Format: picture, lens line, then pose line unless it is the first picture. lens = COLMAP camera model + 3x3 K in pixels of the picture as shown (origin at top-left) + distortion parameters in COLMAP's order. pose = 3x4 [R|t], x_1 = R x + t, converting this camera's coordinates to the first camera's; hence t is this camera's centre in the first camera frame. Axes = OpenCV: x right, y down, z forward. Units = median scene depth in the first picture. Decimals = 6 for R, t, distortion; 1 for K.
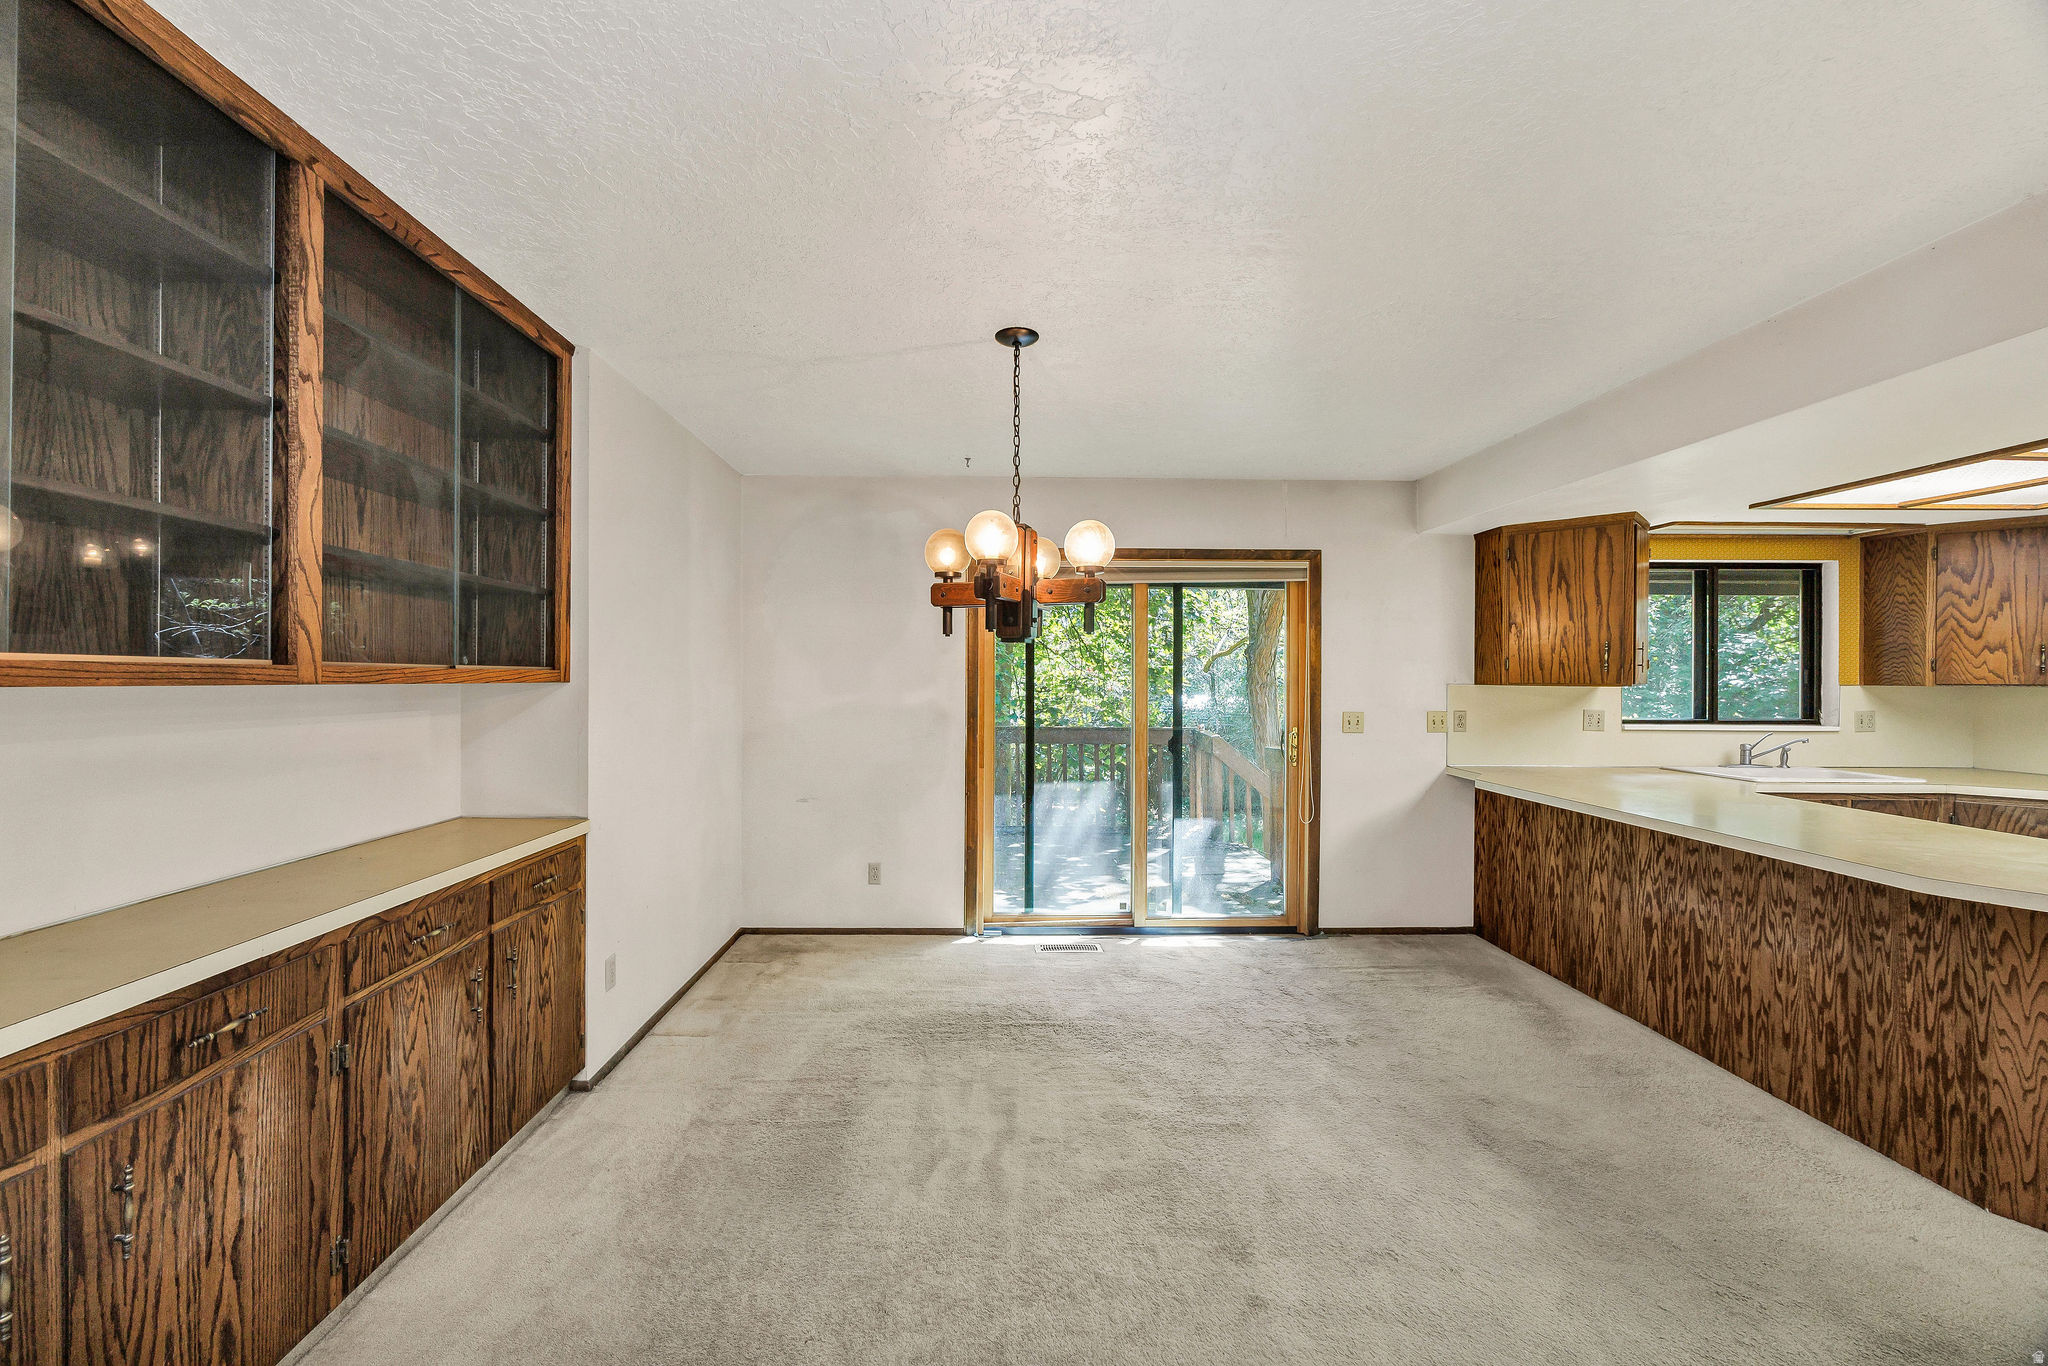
lens RADIAL K [[792.0, 0, 1007.2], [0, 792.0, 681.1], [0, 0, 1]] dist [0.002552, -0.000740]
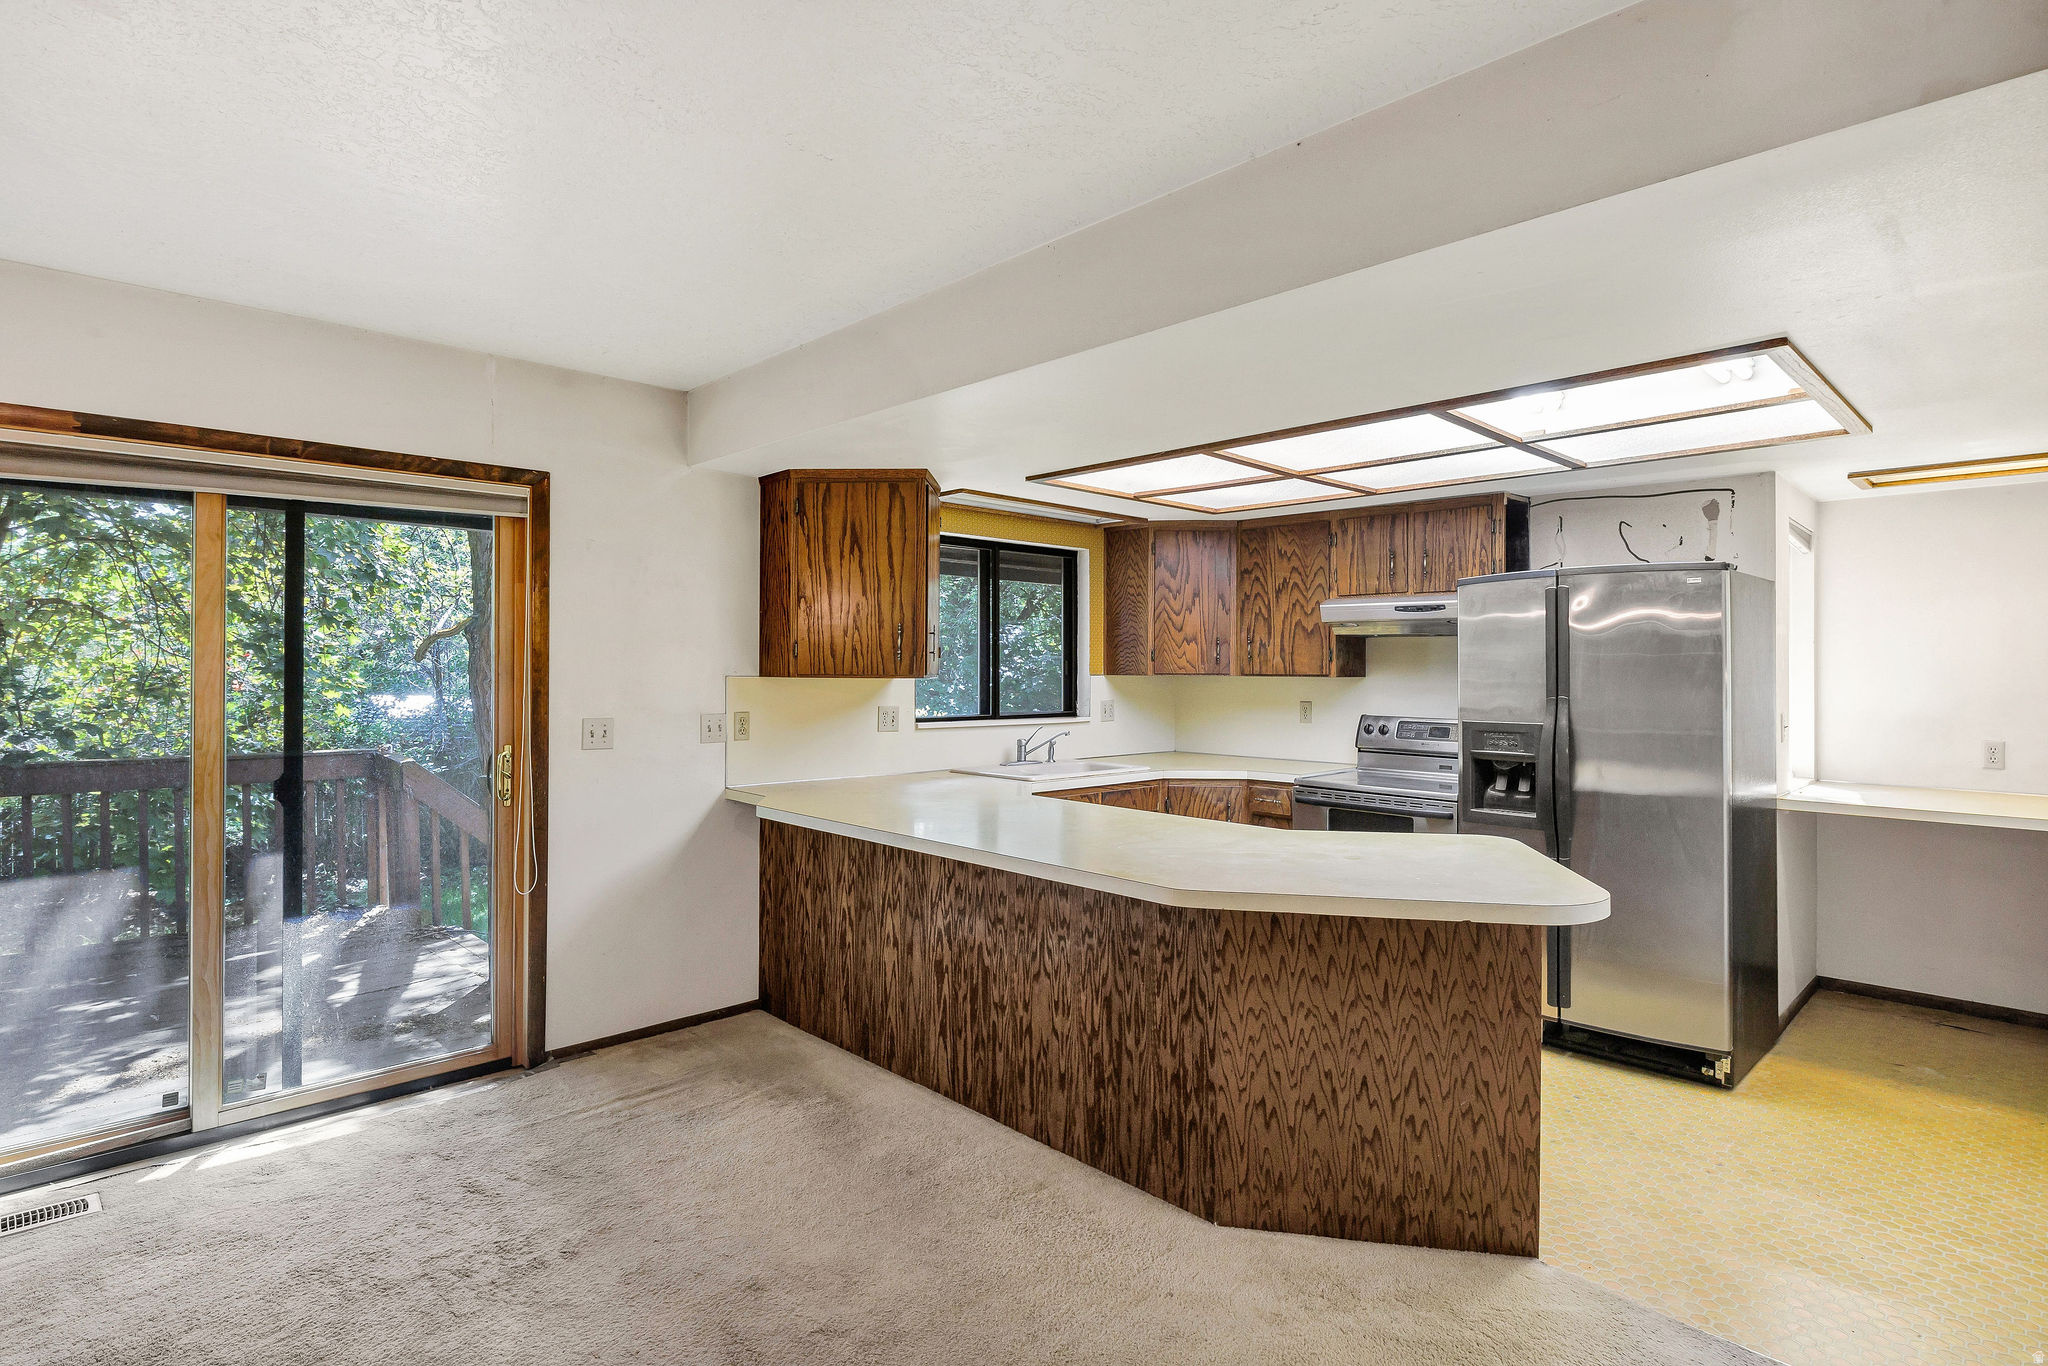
lens RADIAL K [[1060.9, 0, 1010.3], [0, 1060.9, 664.1], [0, 0, 1]] dist [-0.003514, -0.000085]
pose [[0.734680, 0.002598, 0.678409, 0.090490], [0.002969, 0.999971, -0.007045, 0.000071], [-0.678407, 0.007190, 0.734651, 0.109975]]
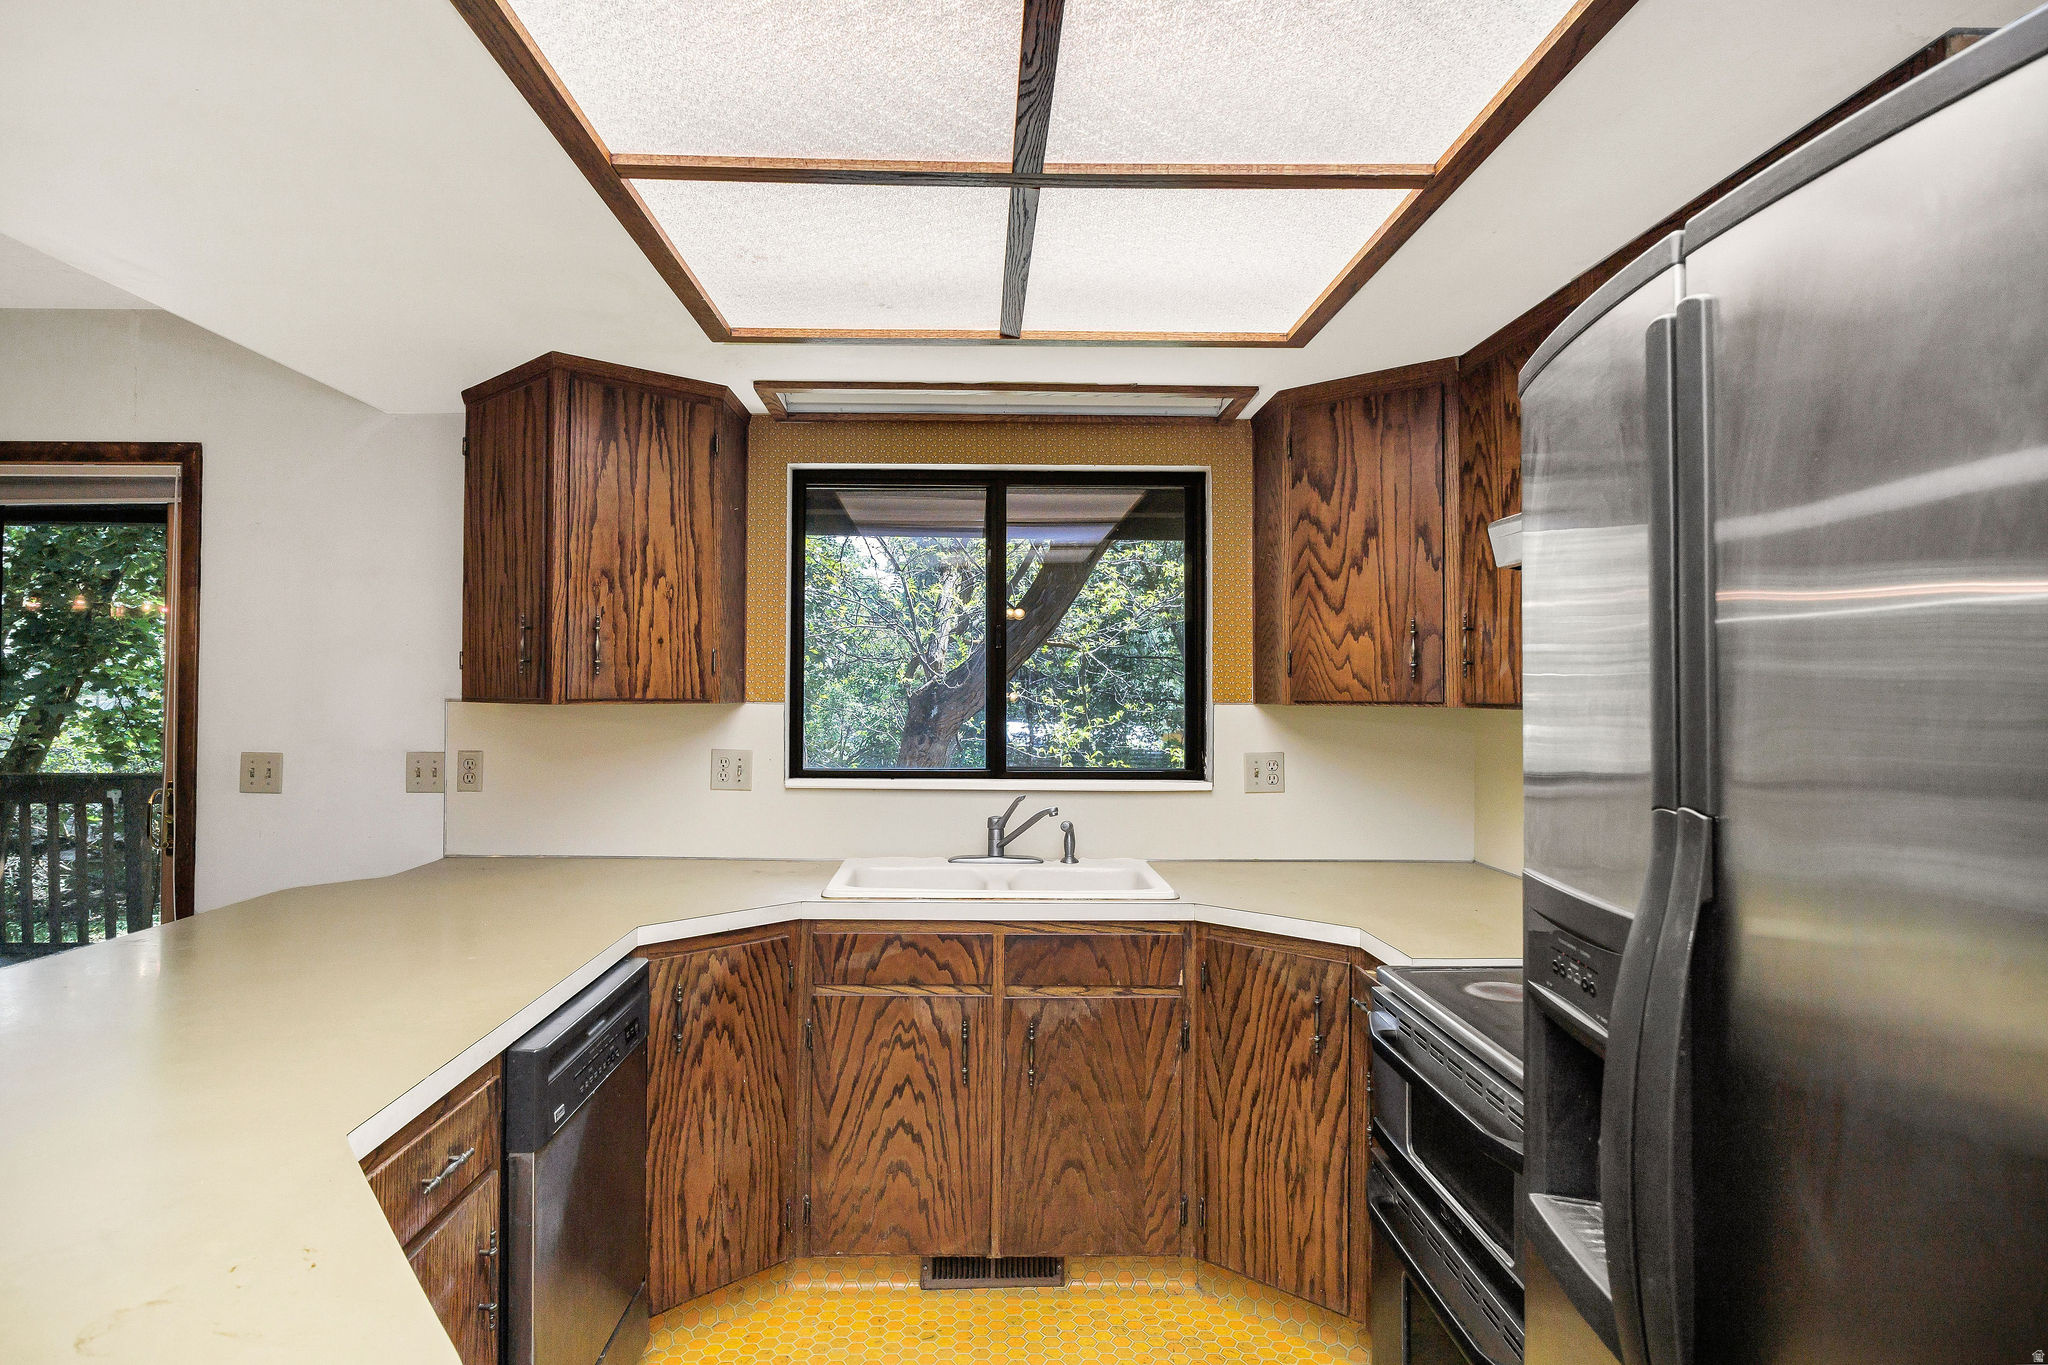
lens RADIAL K [[1176.4, 0, 1016.8], [0, 1176.4, 681.2], [0, 0, 1]] dist [0.000125, -0.000496]
pose [[0.999986, 0.001580, -0.005034, 1.029345], [-0.001660, 0.999872, -0.015908, 0.003200], [0.005008, 0.015917, 0.999861, 0.251134]]
